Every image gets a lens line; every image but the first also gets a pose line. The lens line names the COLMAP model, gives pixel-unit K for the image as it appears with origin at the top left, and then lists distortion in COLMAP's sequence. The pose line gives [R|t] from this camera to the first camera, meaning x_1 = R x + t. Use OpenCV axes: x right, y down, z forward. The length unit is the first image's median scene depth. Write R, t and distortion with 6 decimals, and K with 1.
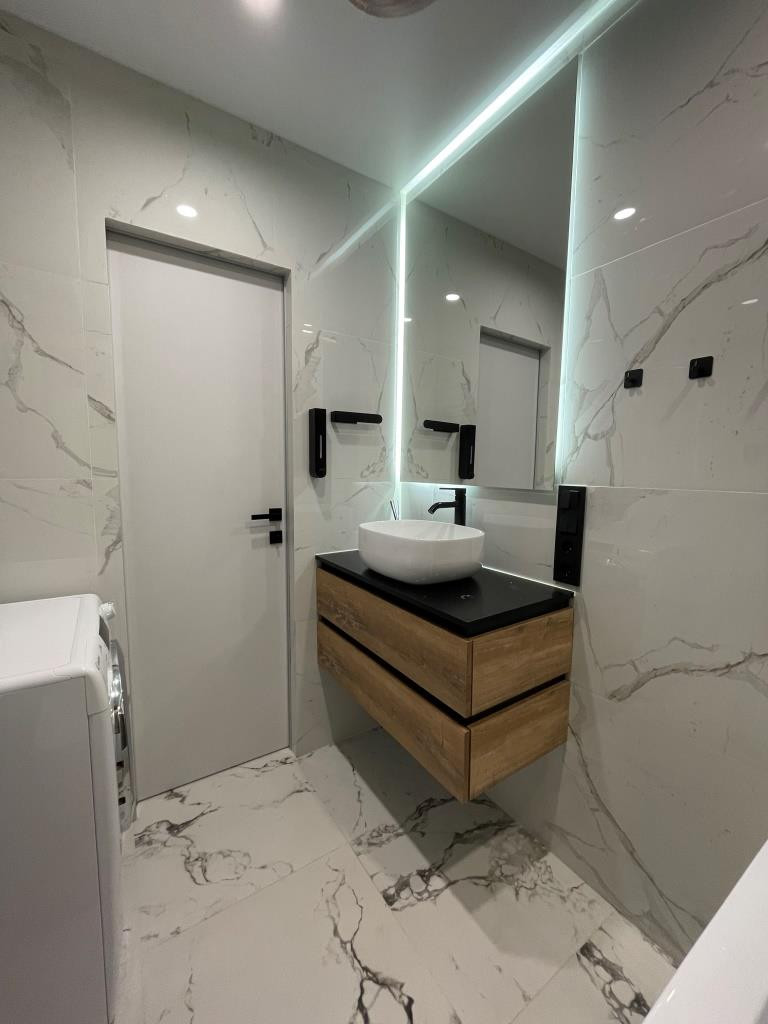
lens RADIAL K [[412.8, 0, 384.0], [0, 412.8, 512.0], [0, 0, 1]] dist [-0.000438, -0.000014]
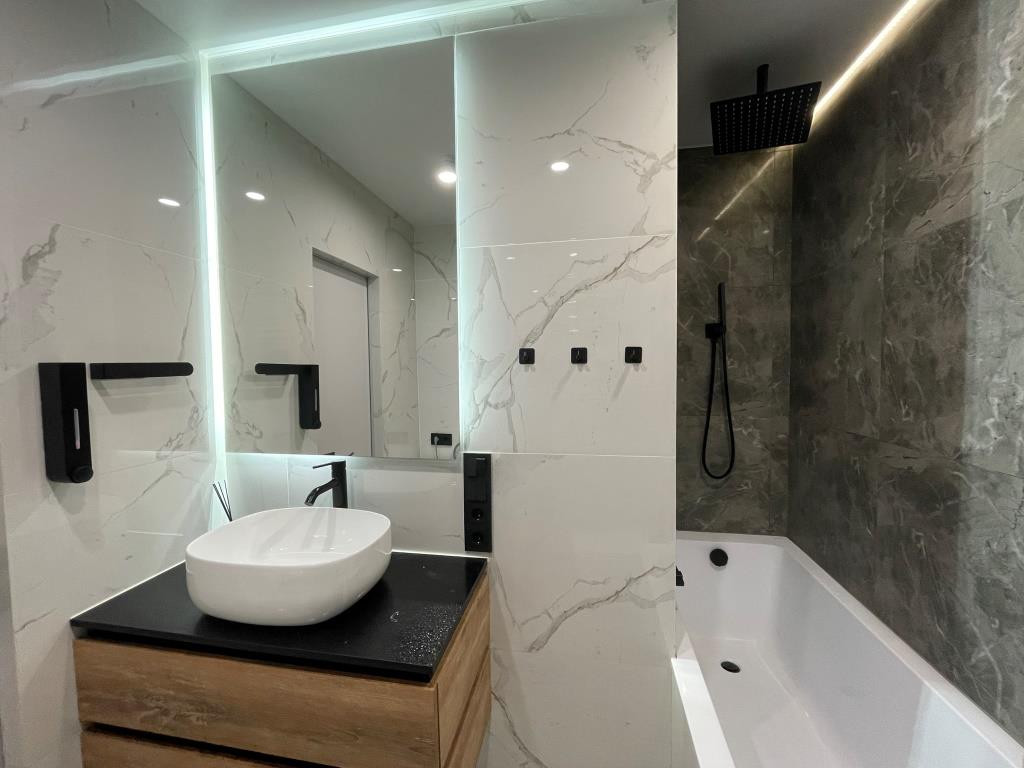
lens RADIAL K [[412.9, 0, 512.0], [0, 412.9, 384.0], [0, 0, 1]] dist [-0.002051, -0.000299]
pose [[0.689303, -0.056971, 0.722230, -0.188884], [0.095208, 0.995381, -0.012349, -0.201556], [-0.718190, 0.077274, 0.691543, 0.229044]]
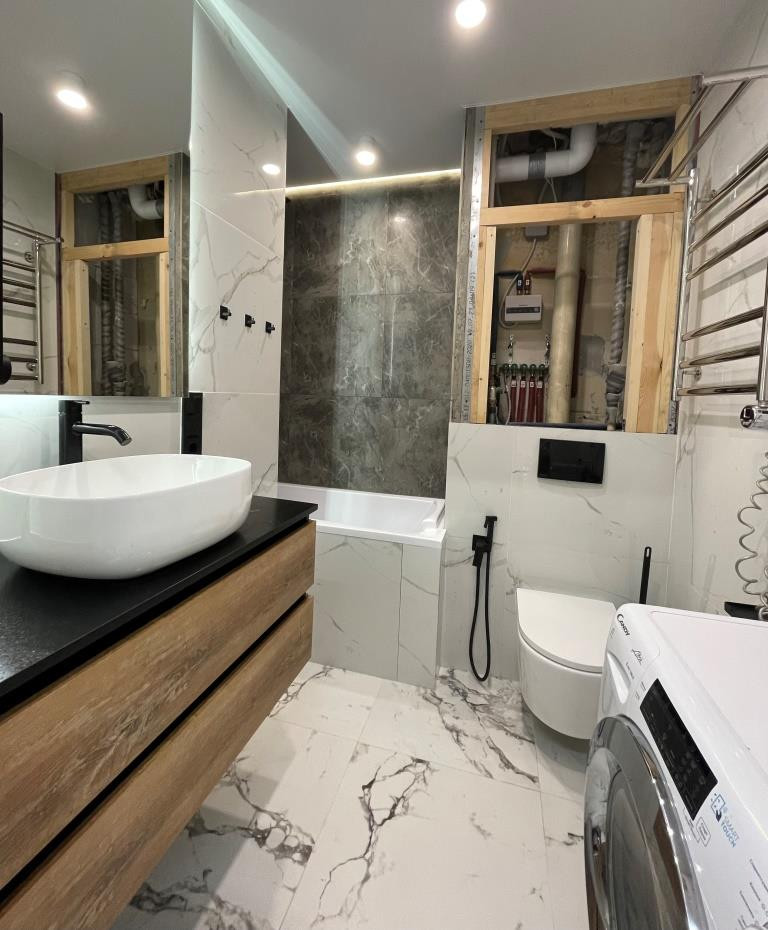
lens RADIAL K [[412.8, 0, 382.9], [0, 412.8, 417.9], [0, 0, 1]] dist [-0.000320, -0.000980]
pose [[-0.654763, -0.077056, 0.751896, -0.667365], [0.029945, 0.991364, 0.127674, -0.115832], [-0.755241, 0.106111, -0.646801, 1.282756]]
